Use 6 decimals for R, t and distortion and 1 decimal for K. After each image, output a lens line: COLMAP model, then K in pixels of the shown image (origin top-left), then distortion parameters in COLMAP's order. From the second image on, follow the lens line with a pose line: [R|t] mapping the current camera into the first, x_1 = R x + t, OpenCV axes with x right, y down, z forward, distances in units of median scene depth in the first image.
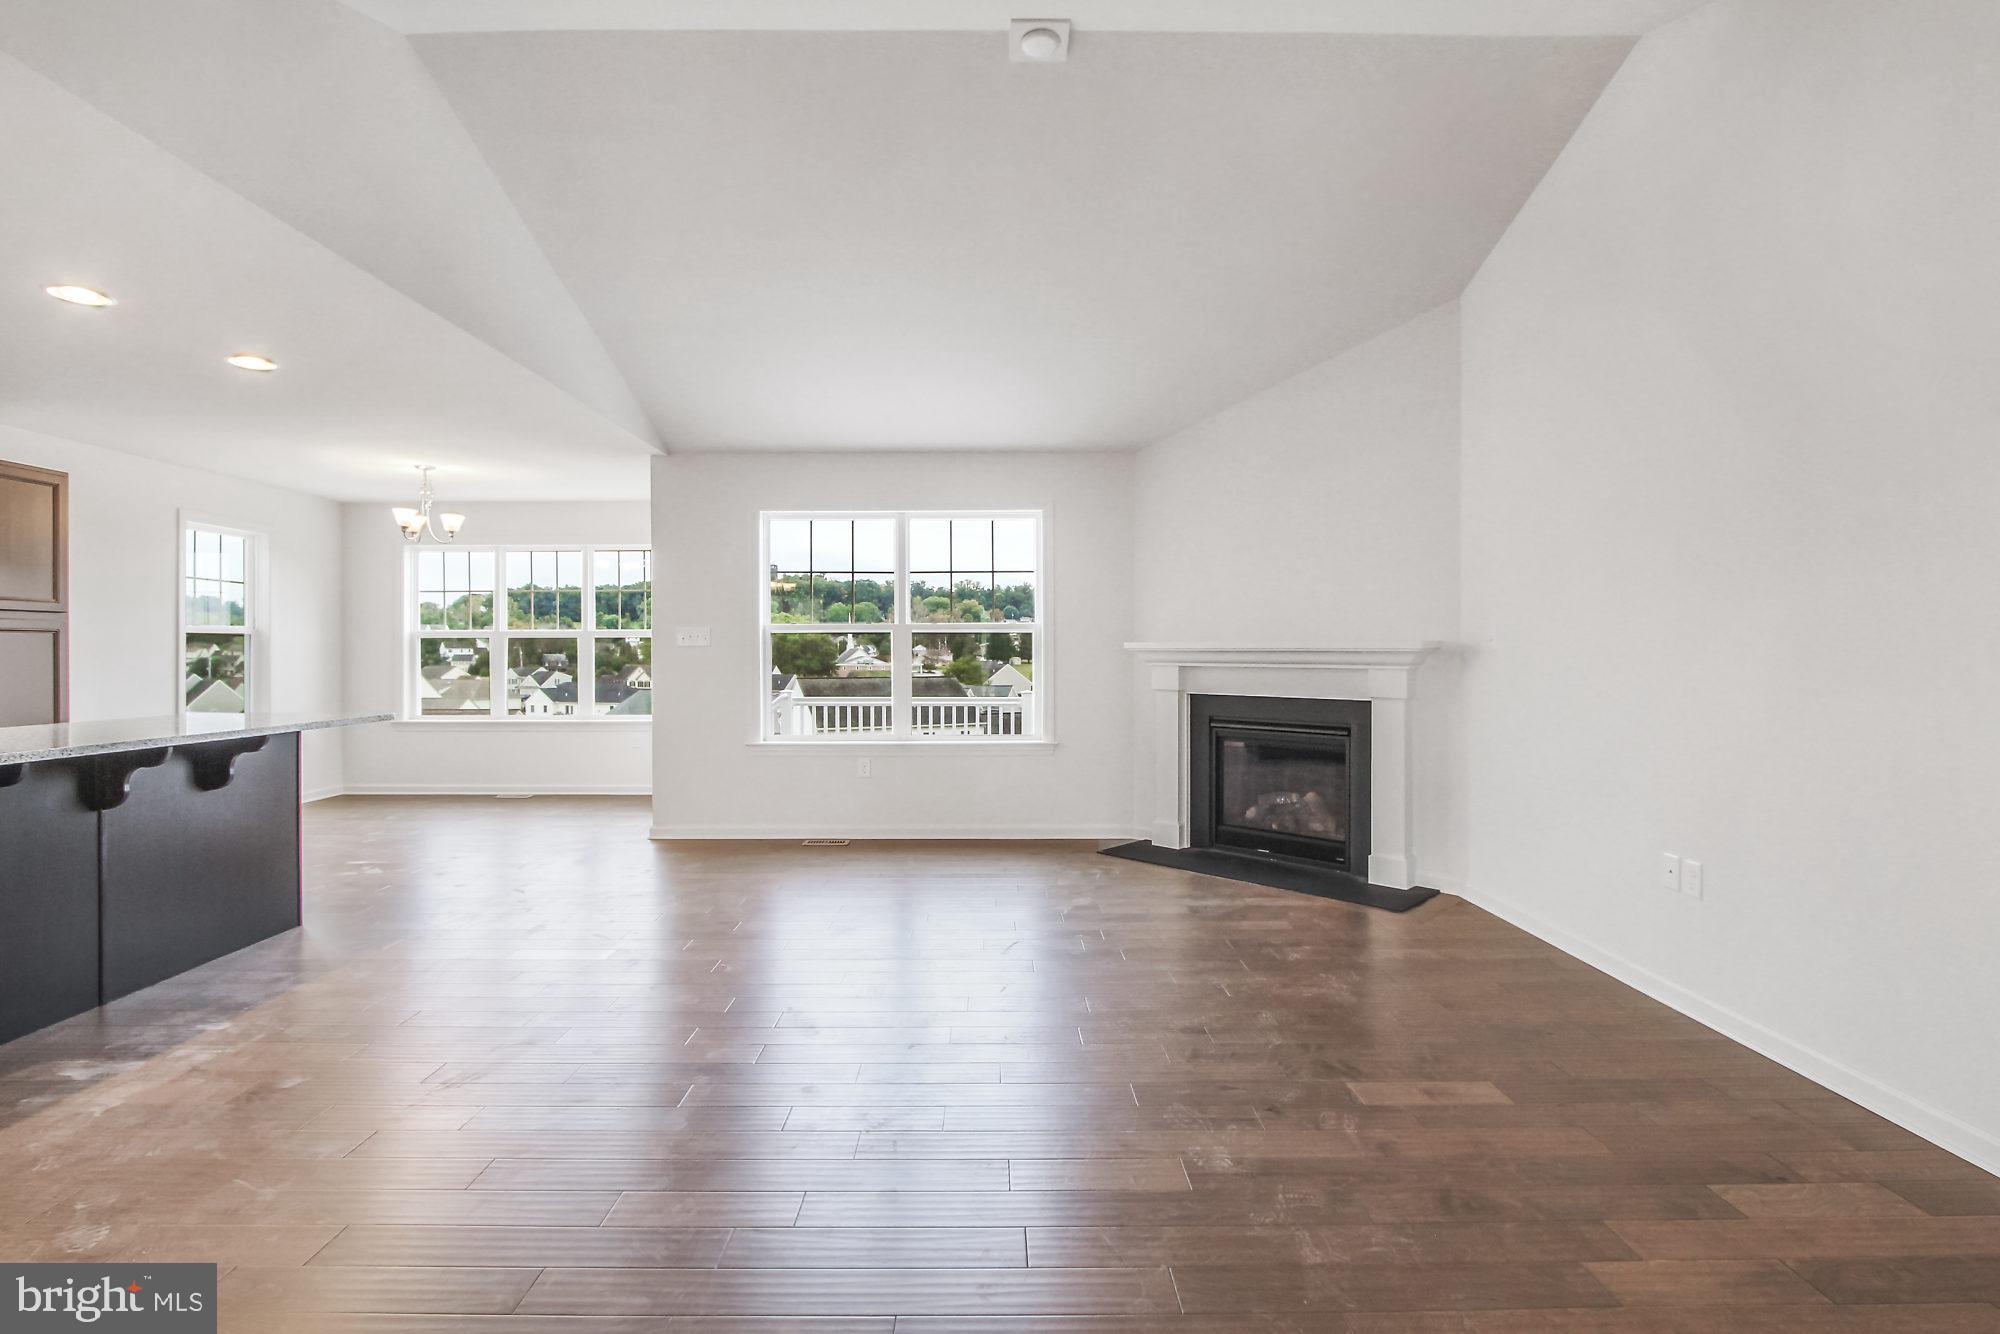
lens RADIAL K [[935.1, 0, 1004.6], [0, 935.1, 651.8], [0, 0, 1]] dist [-0.009997, -0.000507]
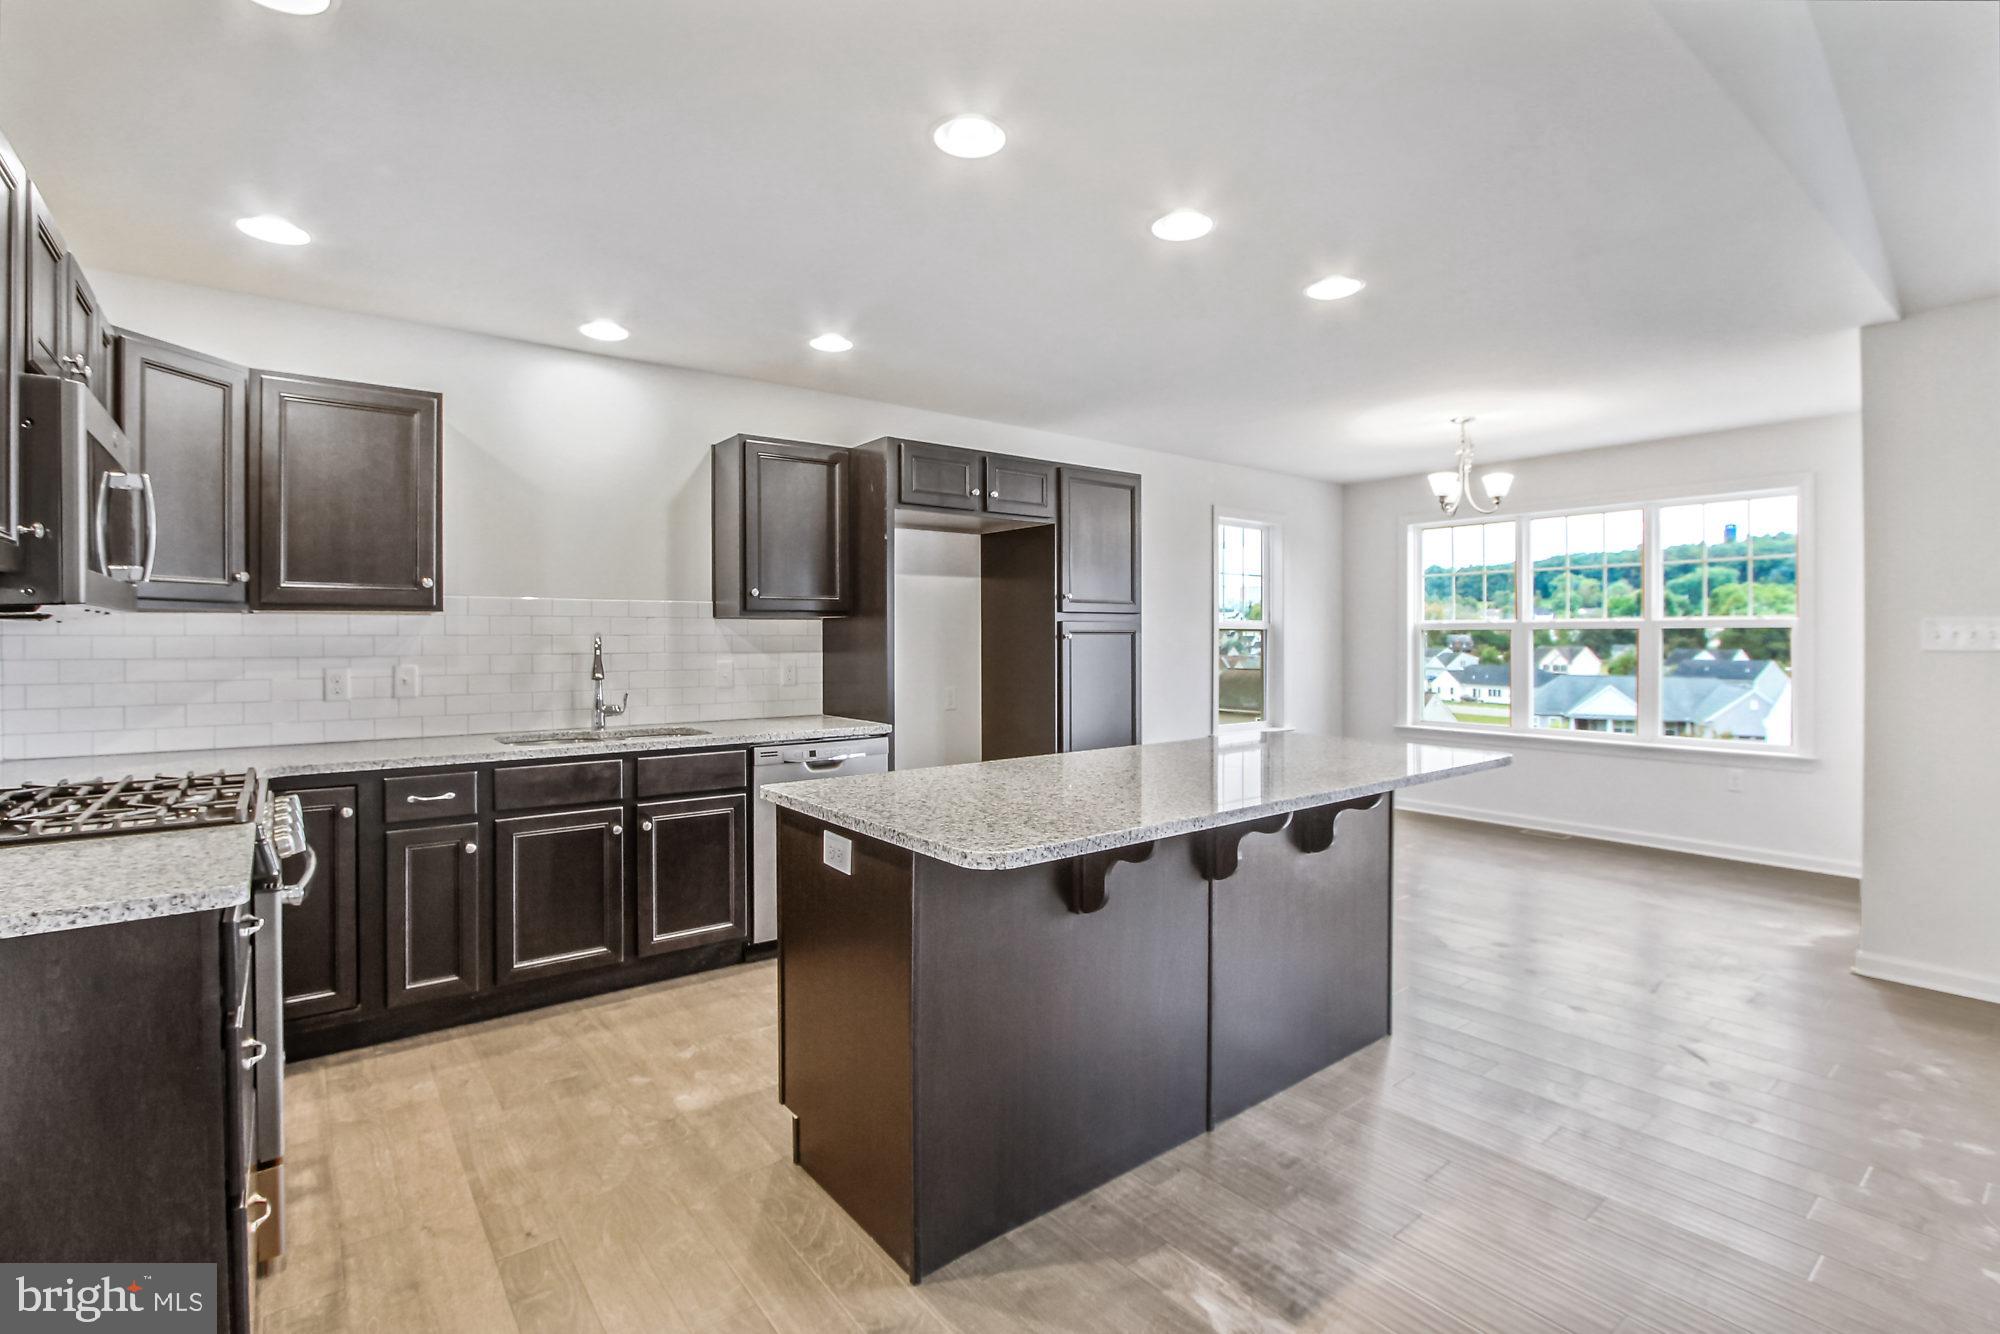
lens RADIAL K [[935.1, 0, 1004.6], [0, 935.1, 651.8], [0, 0, 1]] dist [-0.009997, -0.000507]
pose [[0.624770, 0.015611, -0.780653, -0.222056], [0.001099, 0.999782, 0.020873, -0.015934], [0.780808, -0.013898, 0.624617, 0.177406]]
